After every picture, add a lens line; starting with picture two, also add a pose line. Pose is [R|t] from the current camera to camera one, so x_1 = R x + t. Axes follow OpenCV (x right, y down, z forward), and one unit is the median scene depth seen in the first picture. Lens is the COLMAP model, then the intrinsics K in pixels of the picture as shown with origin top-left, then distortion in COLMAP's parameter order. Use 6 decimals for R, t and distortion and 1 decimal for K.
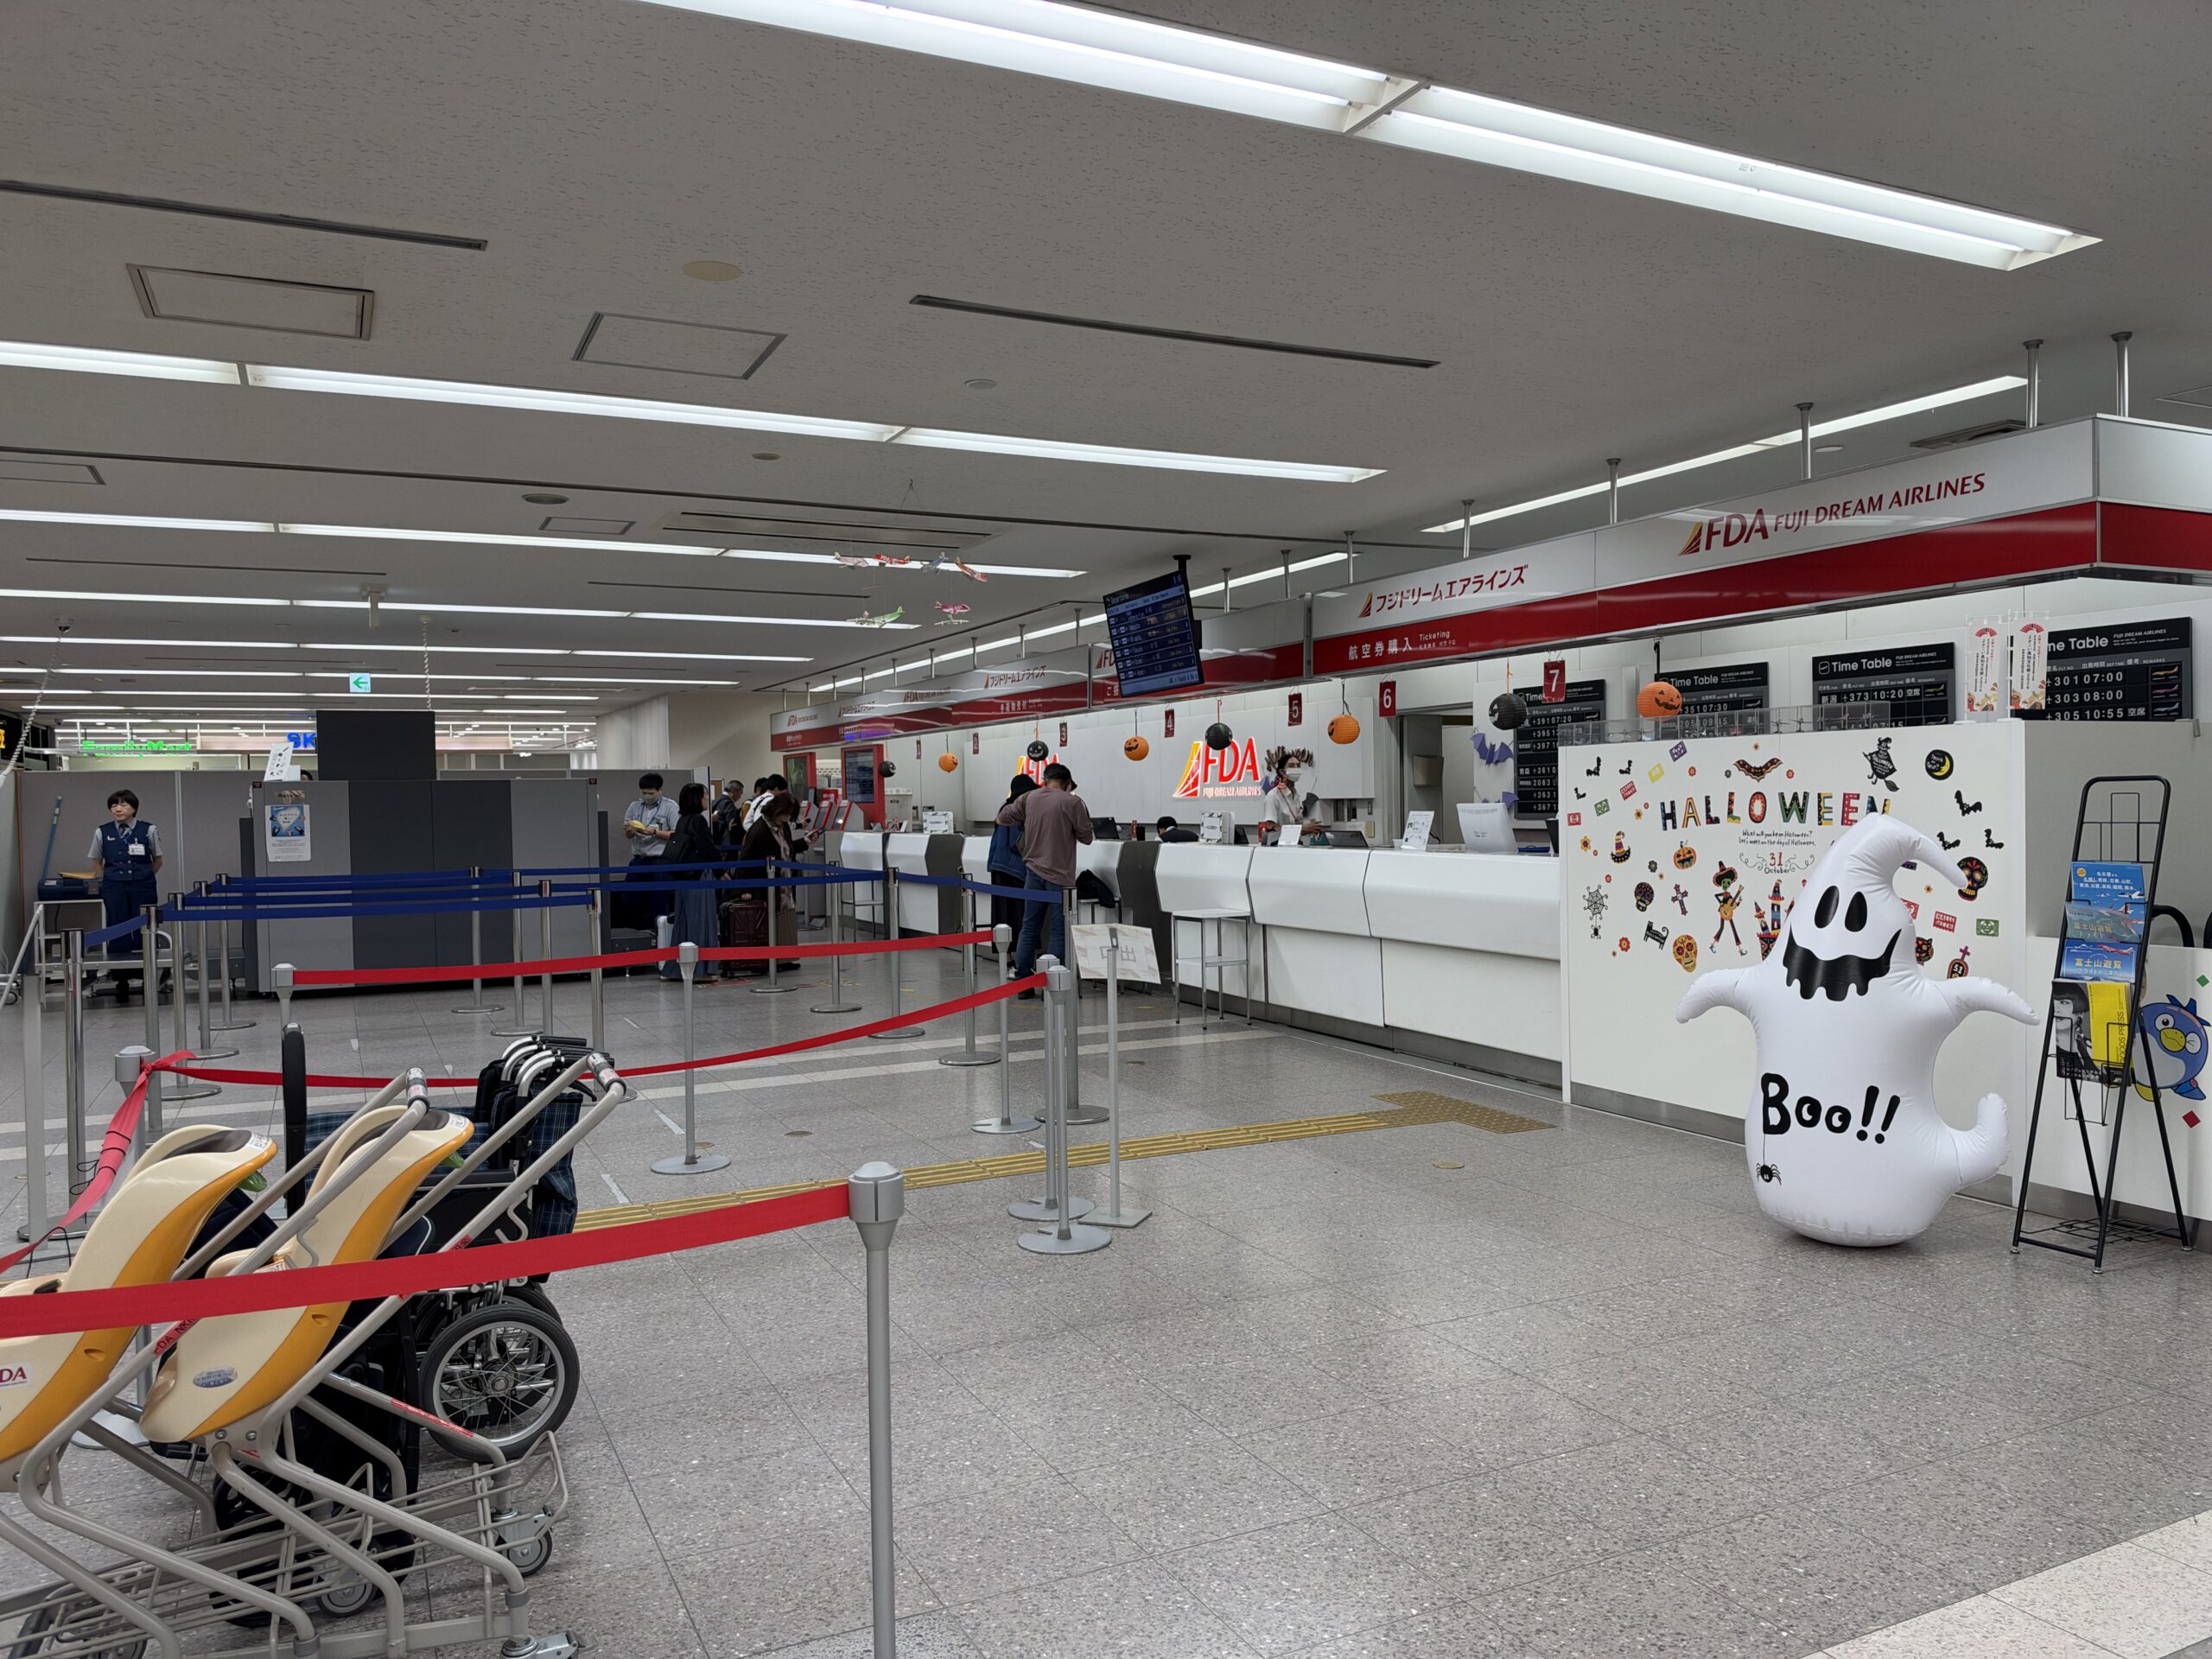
lens RADIAL K [[1543.0, 0, 1100.6], [0, 1543.0, 835.6], [0, 0, 1]] dist [0.002136, -0.012325]
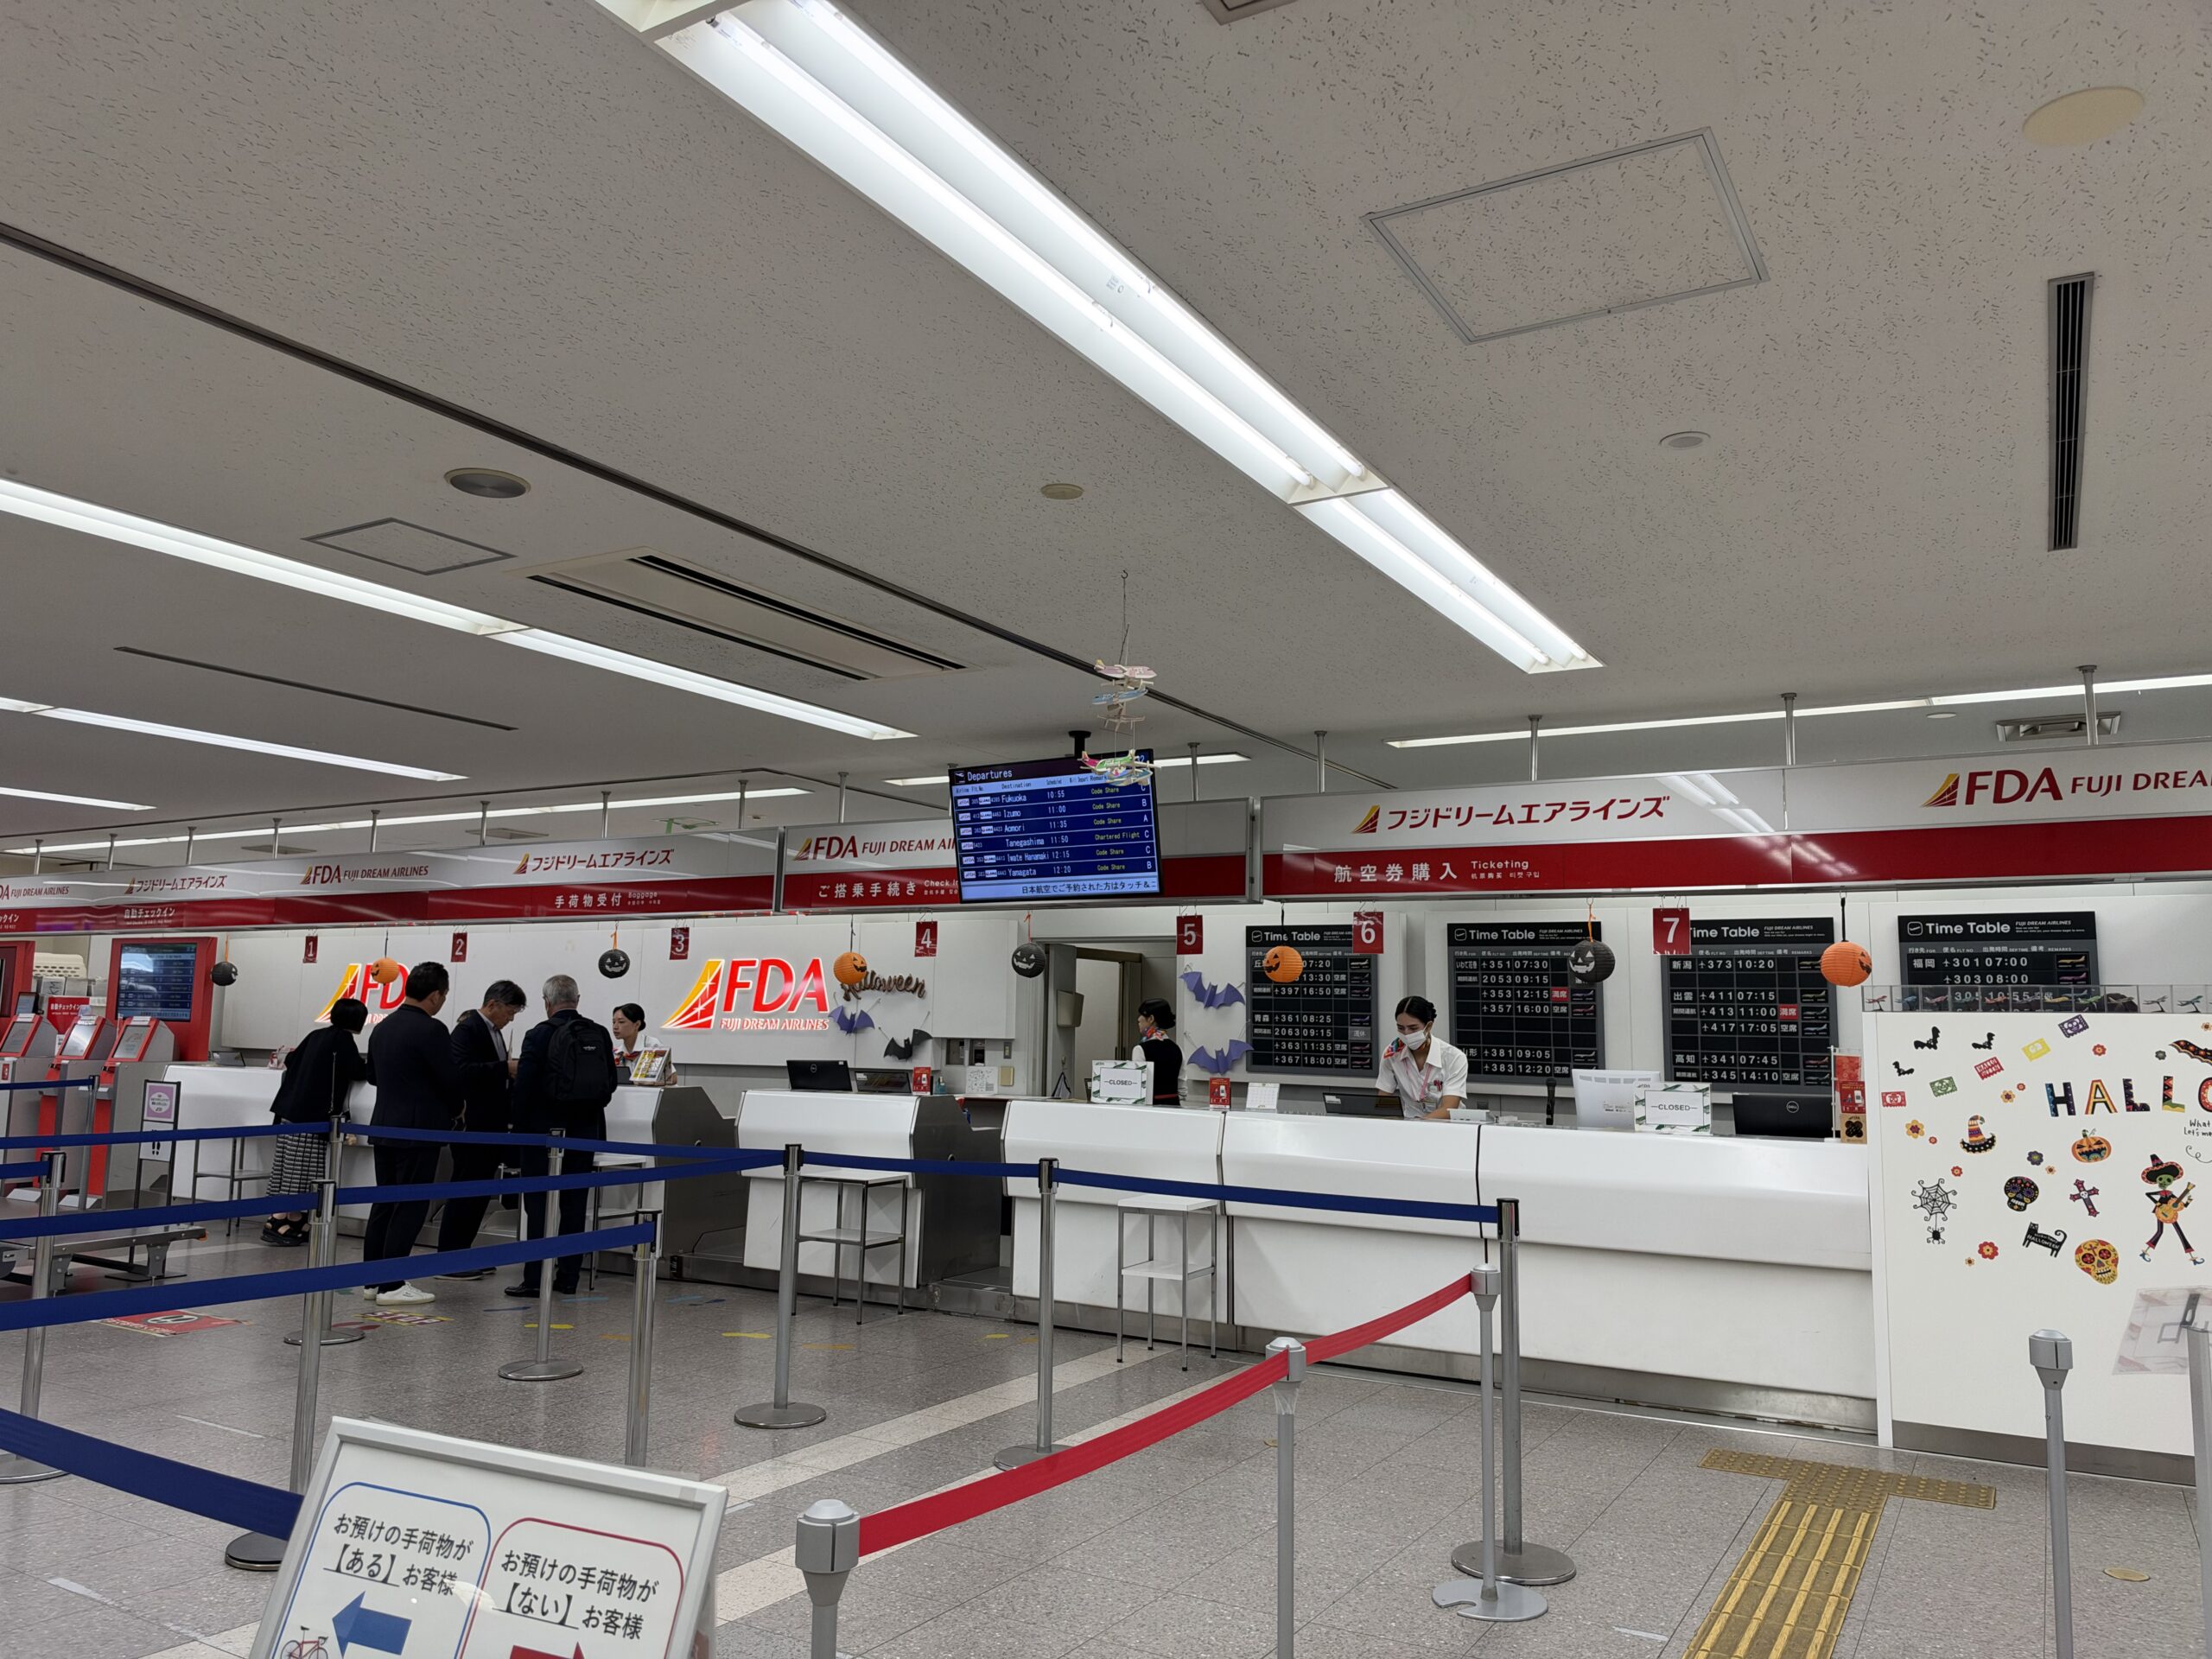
lens RADIAL K [[1543.0, 0, 1112.4], [0, 1543.0, 821.2], [0, 0, 1]] dist [0.002136, -0.012325]
pose [[0.823381, 0.101418, 0.558353, -0.545535], [-0.015338, 0.987519, -0.156751, -0.022264], [-0.567282, 0.120502, 0.814660, 0.541817]]
